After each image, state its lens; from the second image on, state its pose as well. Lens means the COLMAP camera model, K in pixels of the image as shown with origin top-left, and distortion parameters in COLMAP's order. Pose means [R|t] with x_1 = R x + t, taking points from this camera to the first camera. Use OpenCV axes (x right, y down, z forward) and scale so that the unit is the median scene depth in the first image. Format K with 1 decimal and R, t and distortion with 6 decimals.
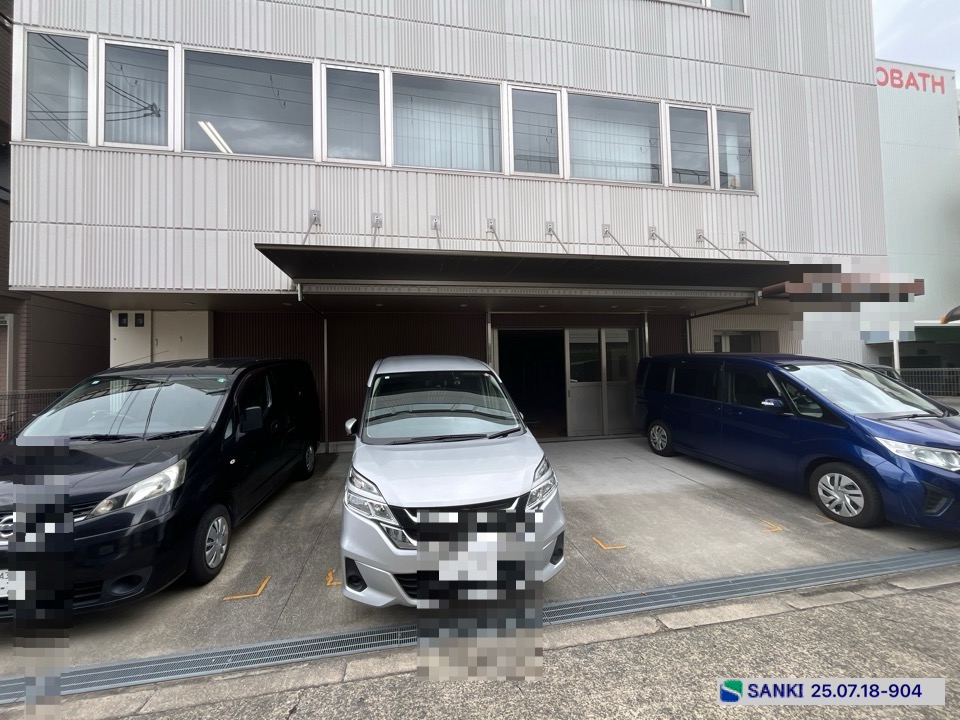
lens RADIAL K [[390.0, 0, 476.8], [0, 390.0, 360.5], [0, 0, 1]] dist [-0.002248, -0.000016]
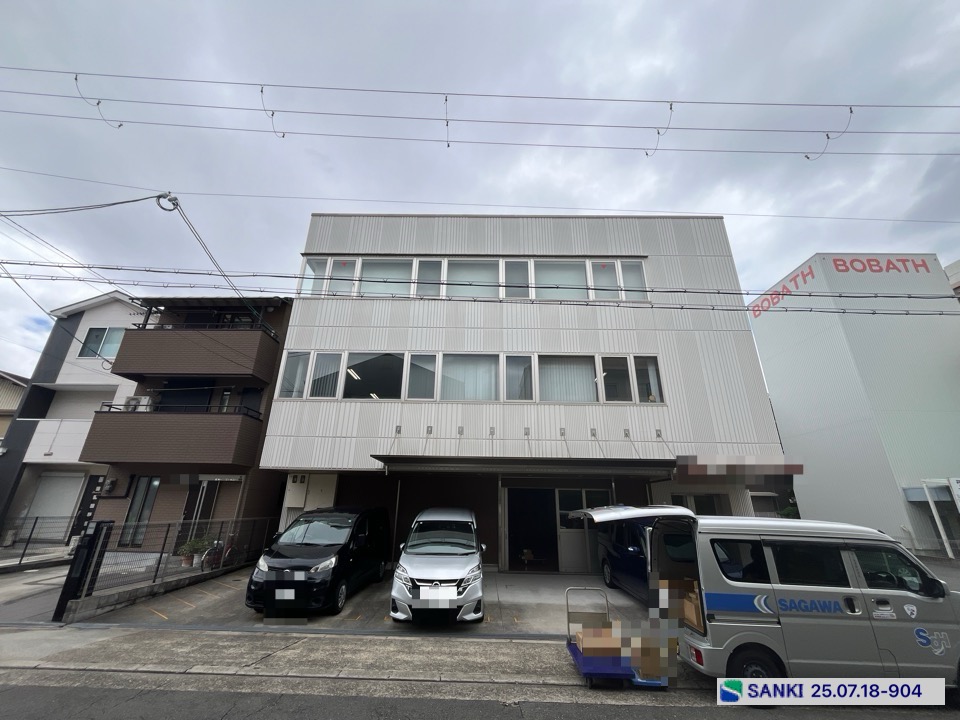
lens RADIAL K [[390.0, 0, 476.8], [0, 390.0, 360.5], [0, 0, 1]] dist [-0.002248, -0.000016]
pose [[0.980486, -0.030578, -0.194196, 0.367769], [-0.033890, 0.946748, -0.320186, -0.090526], [0.193646, 0.320519, 0.927237, -0.865093]]
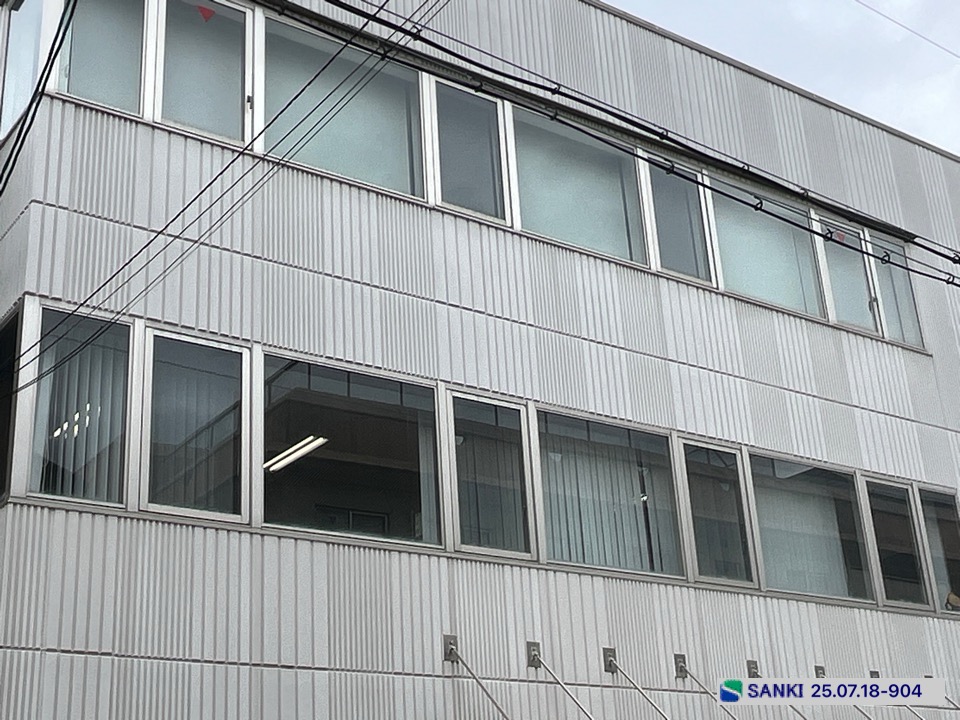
lens RADIAL K [[1374.2, 0, 480.0], [0, 1374.2, 360.0], [0, 0, 1]] dist [-0.009756, 0.016879]
pose [[0.900908, 0.139387, 0.411018, -1.323200], [0.022630, 0.930650, -0.365209, -0.027910], [-0.433419, 0.338321, 0.835276, -0.875777]]
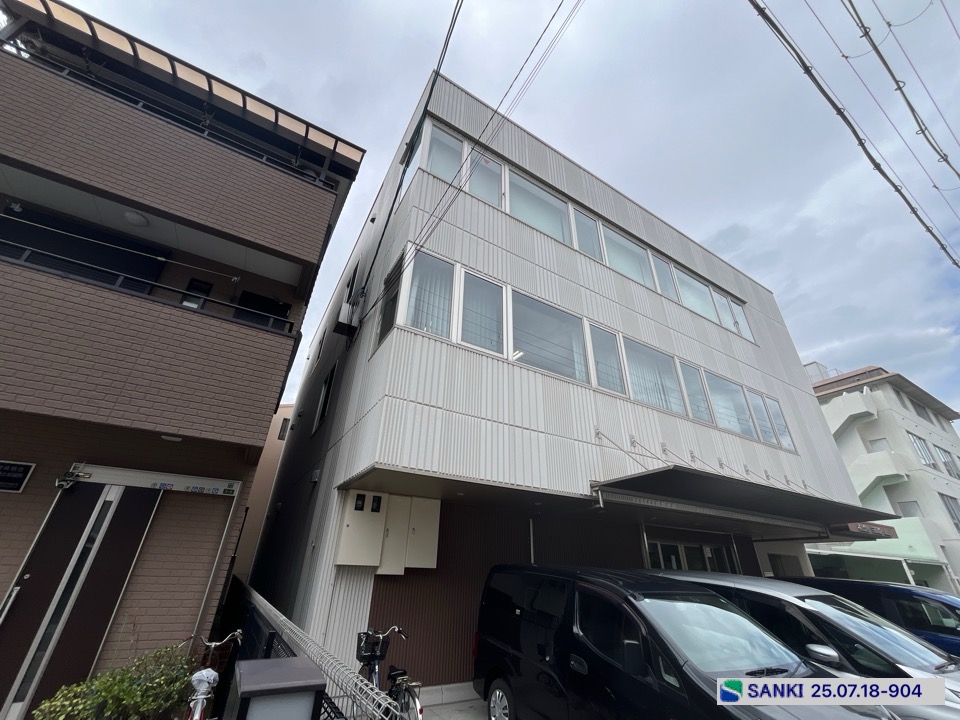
lens RADIAL K [[390.0, 0, 476.8], [0, 390.0, 360.5], [0, 0, 1]] dist [-0.002248, -0.000016]
pose [[0.935116, 0.208433, 0.286556, -1.189010], [-0.057958, 0.887776, -0.456611, -0.004596], [-0.349570, 0.410376, 0.842254, 0.063216]]
